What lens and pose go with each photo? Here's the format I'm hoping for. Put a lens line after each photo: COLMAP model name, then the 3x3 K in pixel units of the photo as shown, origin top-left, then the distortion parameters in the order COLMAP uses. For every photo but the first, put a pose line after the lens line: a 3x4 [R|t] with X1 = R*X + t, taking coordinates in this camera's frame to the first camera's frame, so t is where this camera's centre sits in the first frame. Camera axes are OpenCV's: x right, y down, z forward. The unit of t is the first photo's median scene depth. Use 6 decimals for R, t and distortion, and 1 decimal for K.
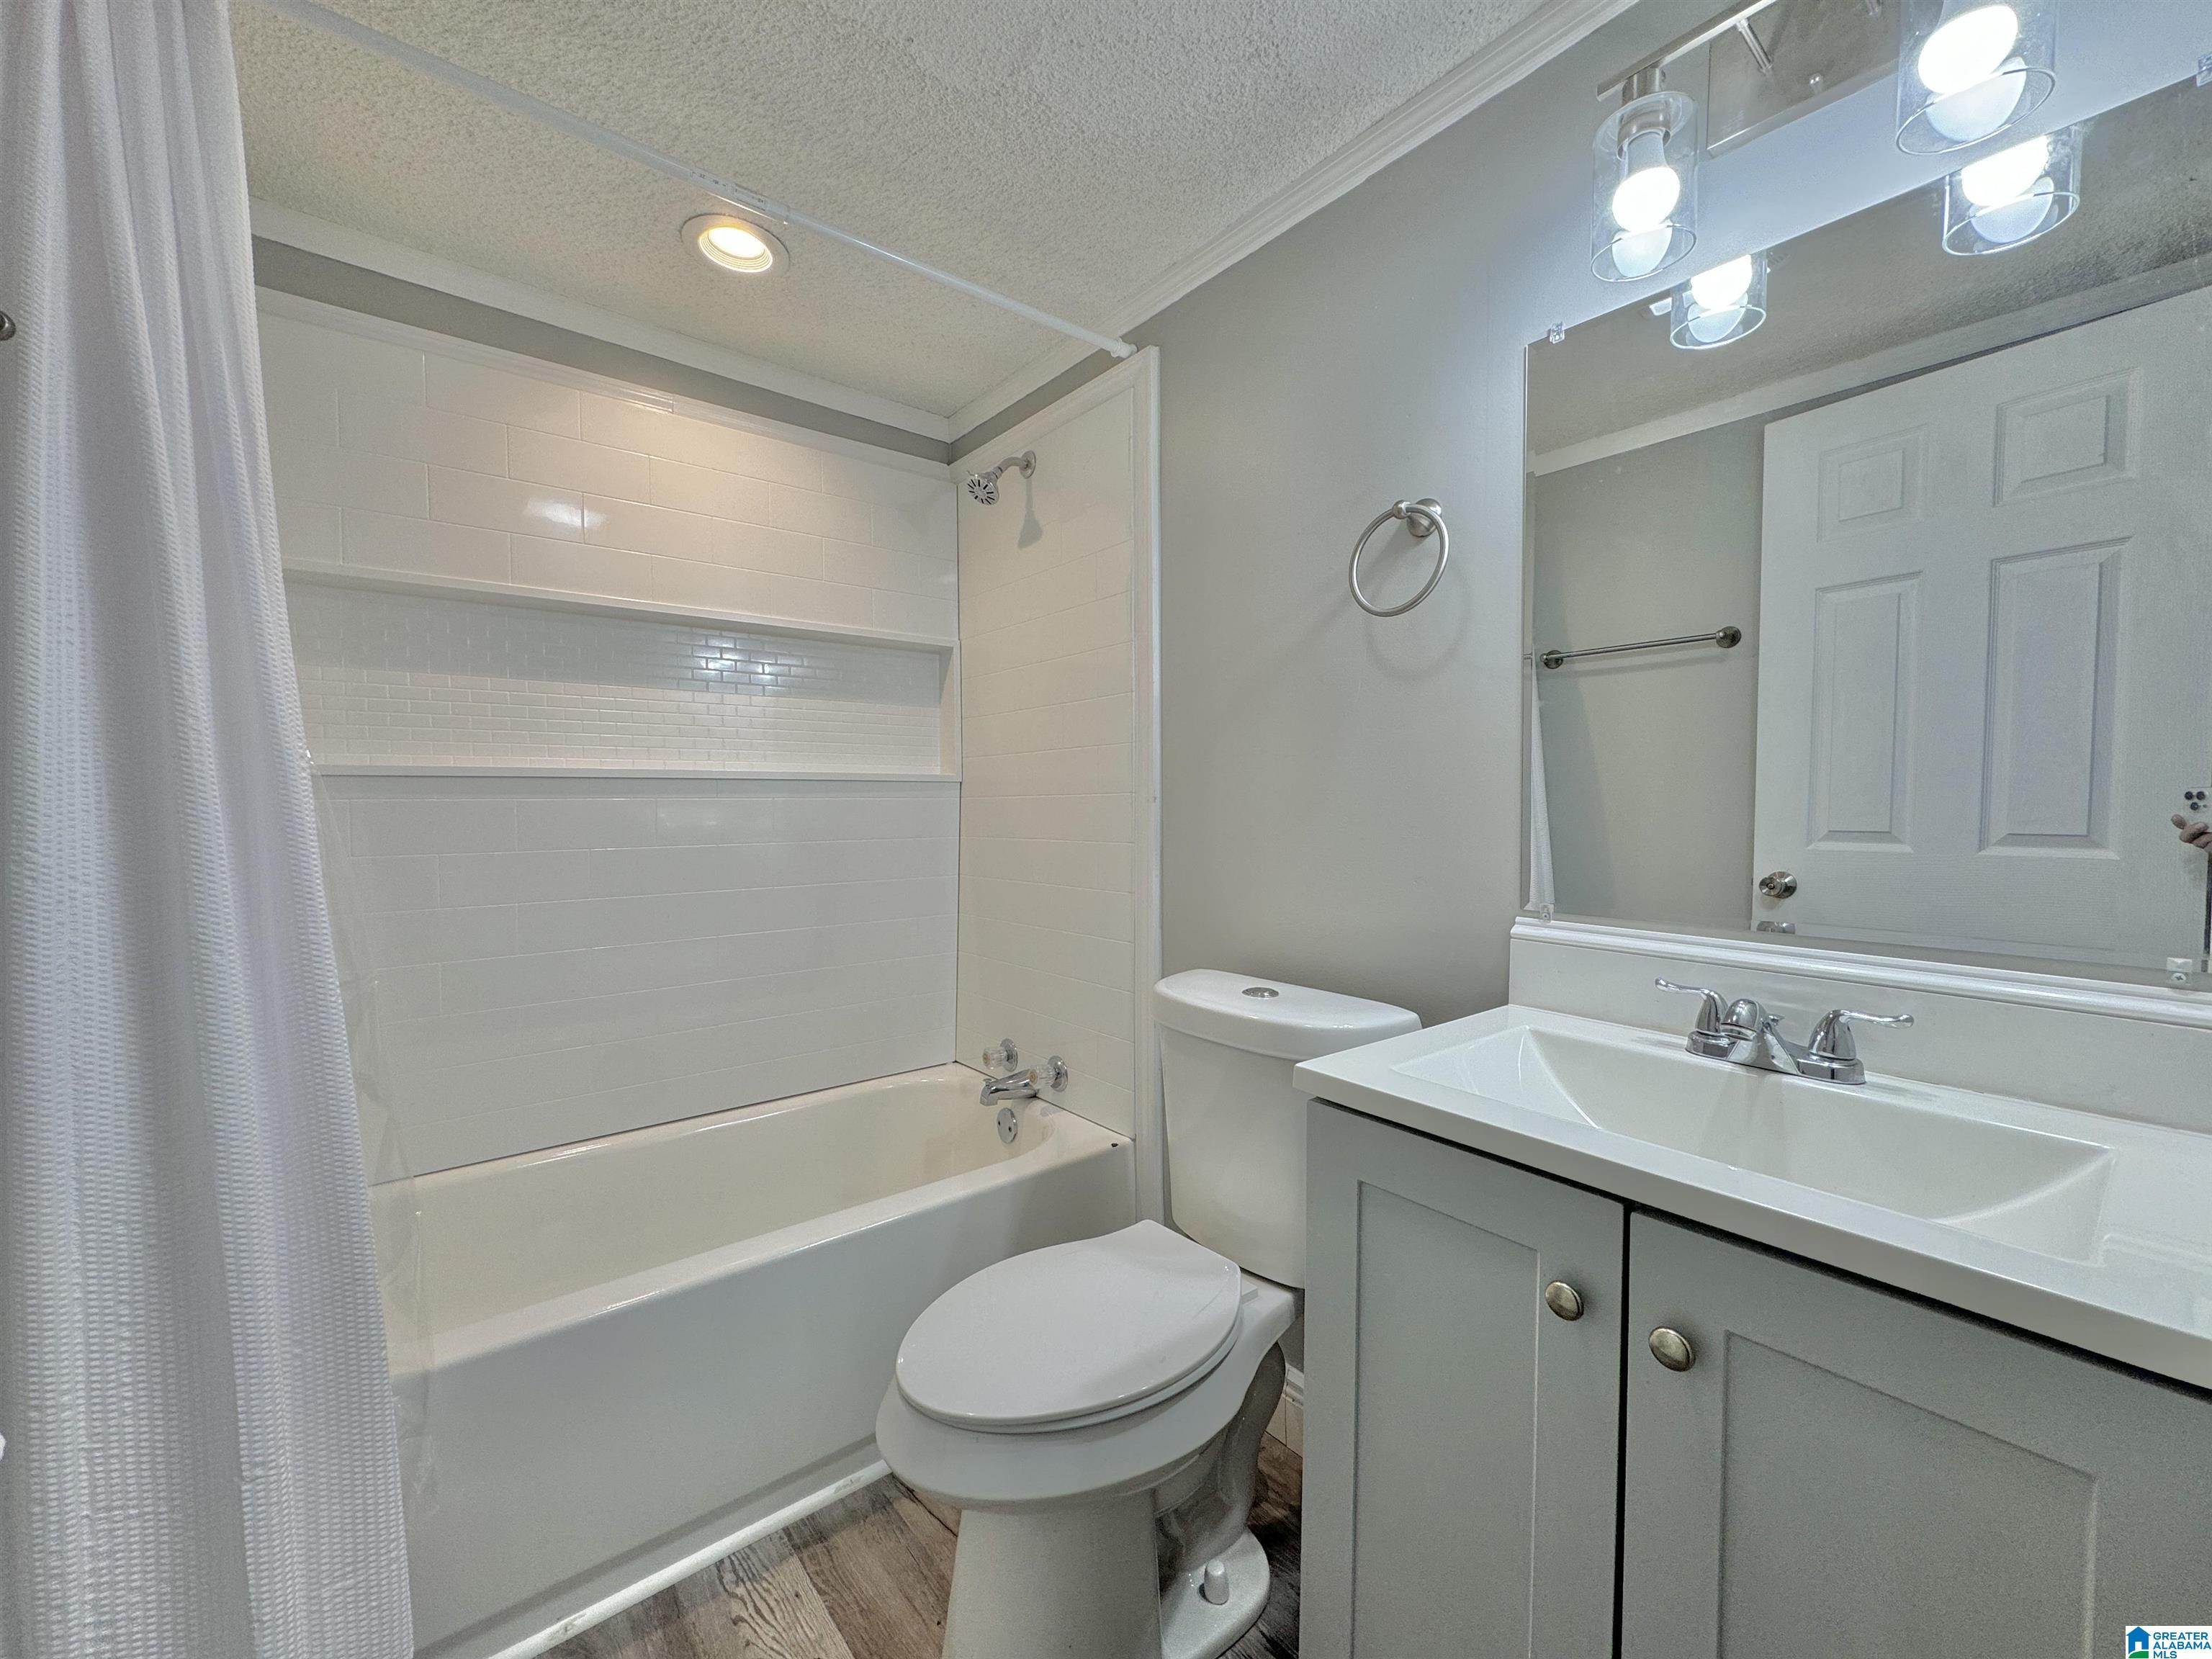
lens RADIAL K [[879.8, 0, 1102.6], [0, 879.8, 828.5], [0, 0, 1]] dist [-0.001220, 0.000124]
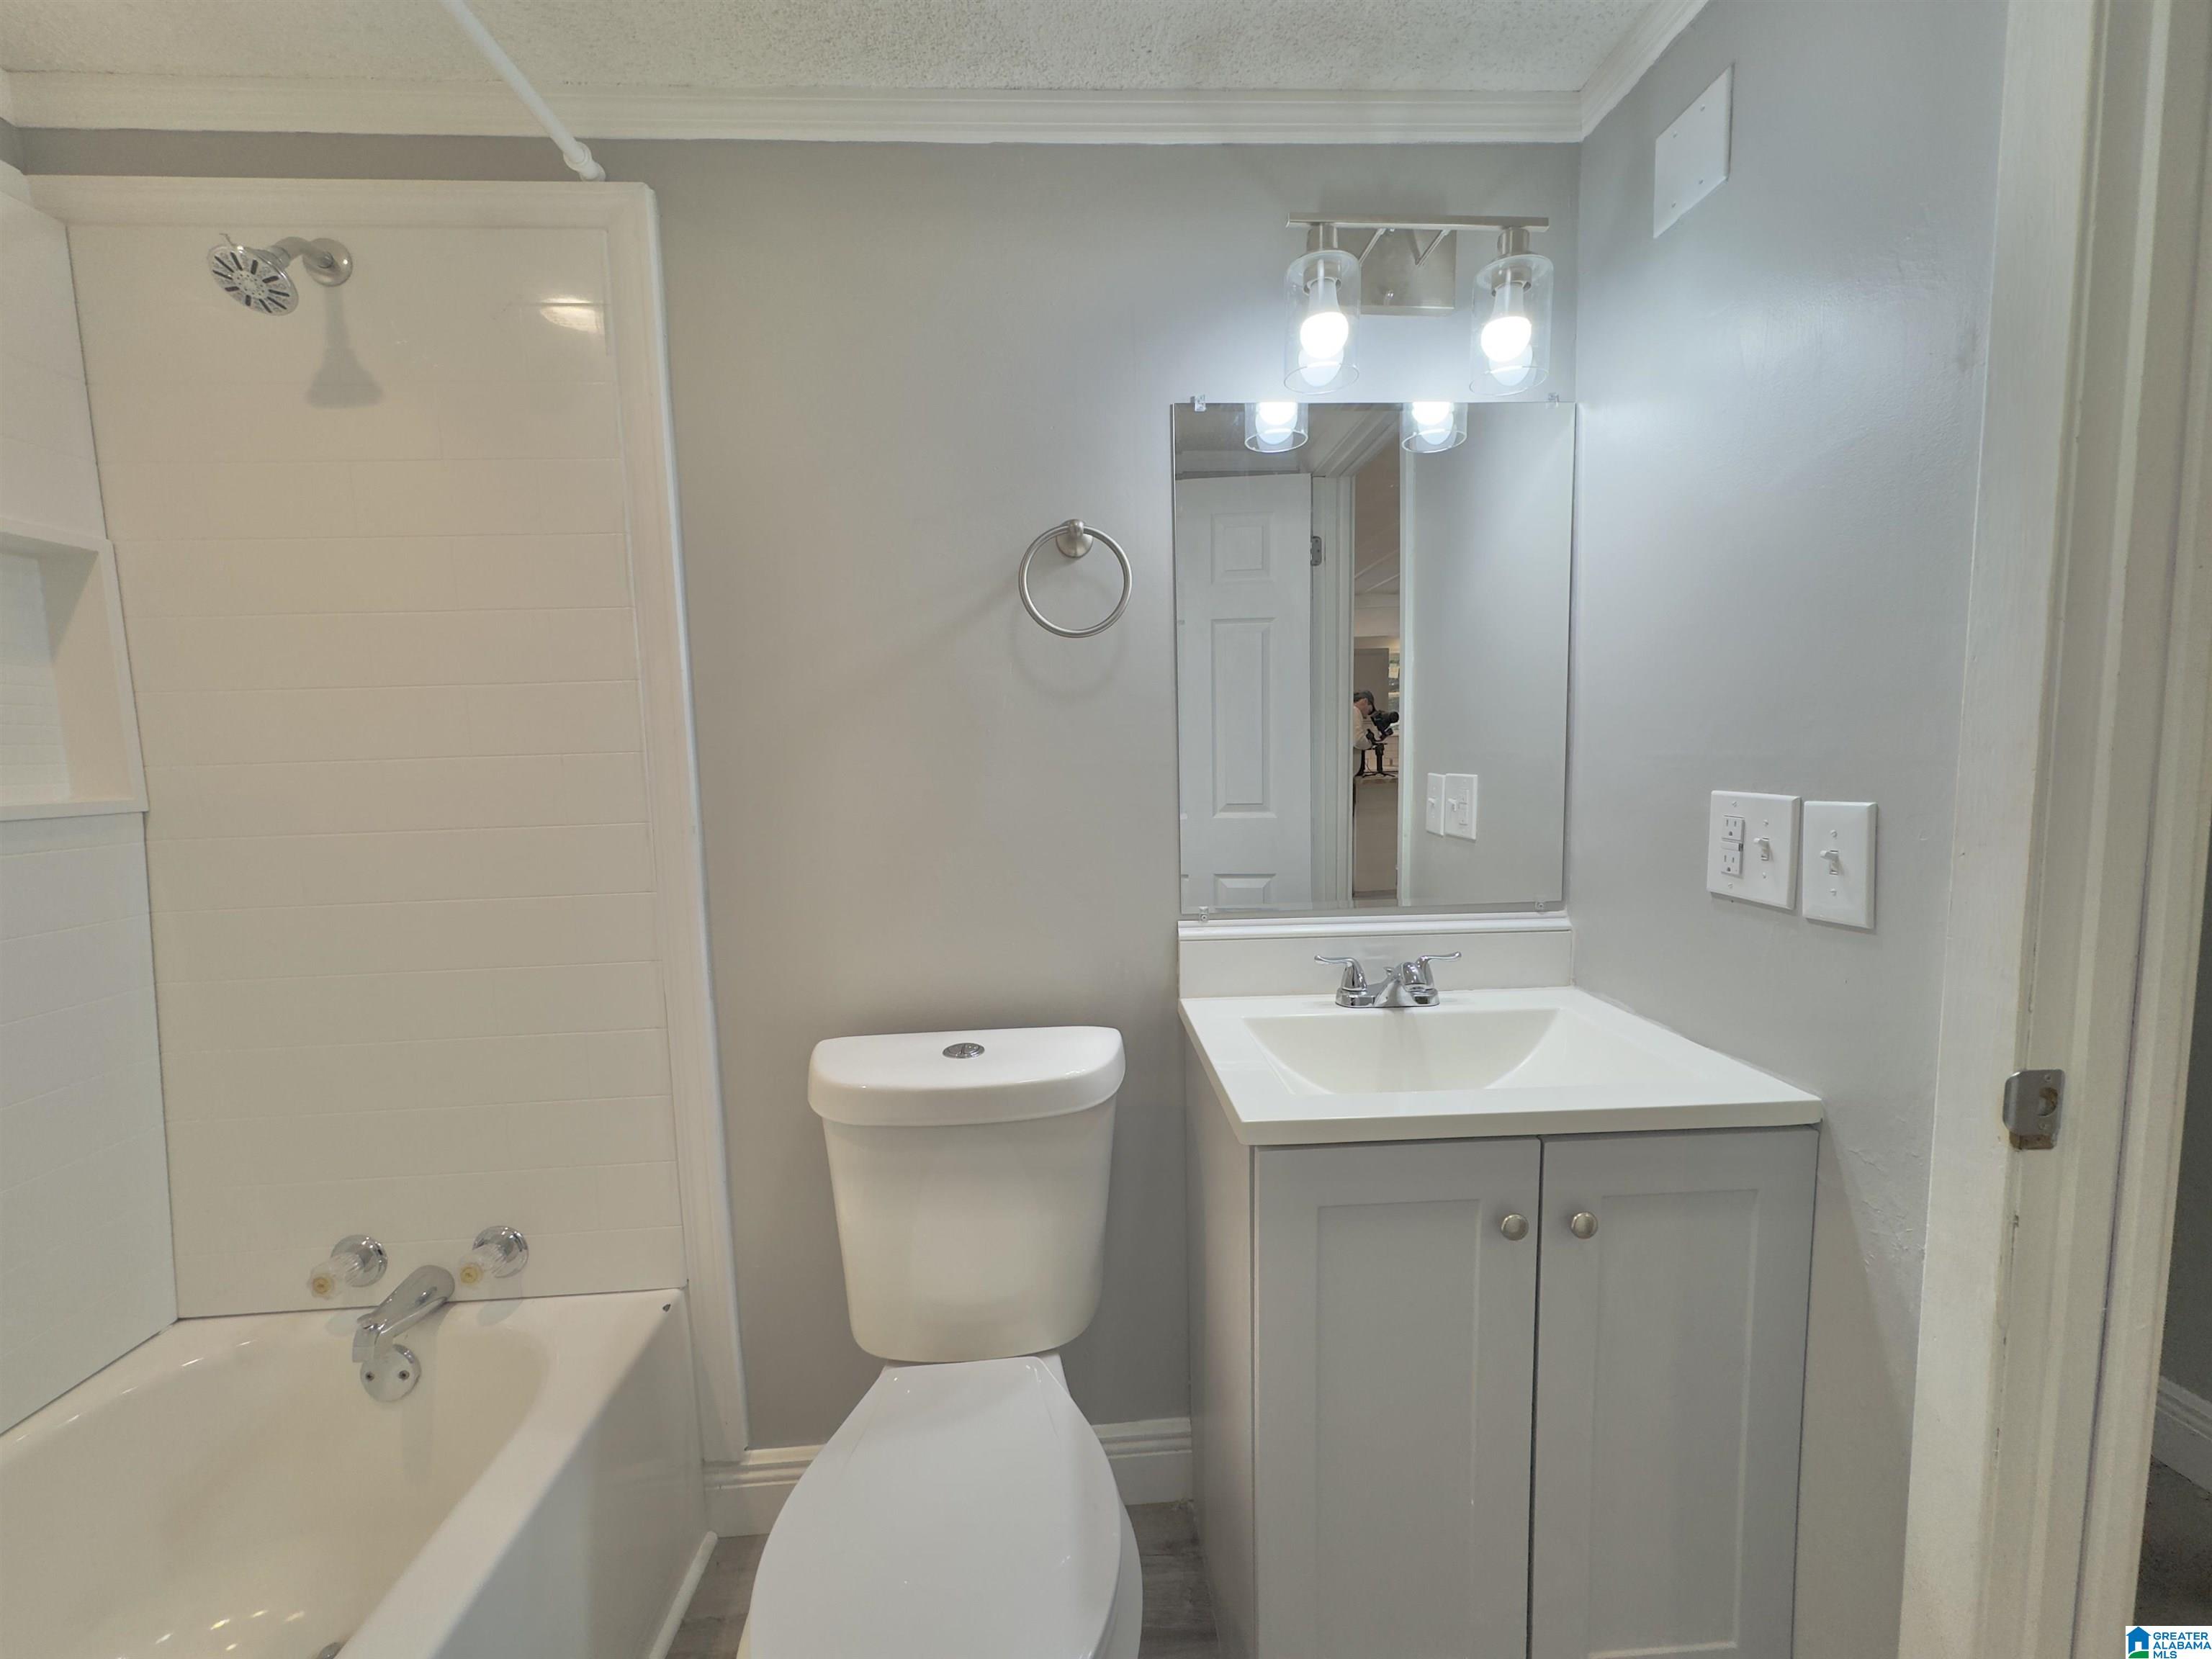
lens RADIAL K [[879.8, 0, 1102.6], [0, 879.8, 828.5], [0, 0, 1]] dist [-0.001220, 0.000124]
pose [[0.583631, -0.084229, 0.807638, -0.342531], [0.046538, 0.996441, 0.070288, -0.071672], [-0.810684, -0.003436, 0.585474, 0.297074]]
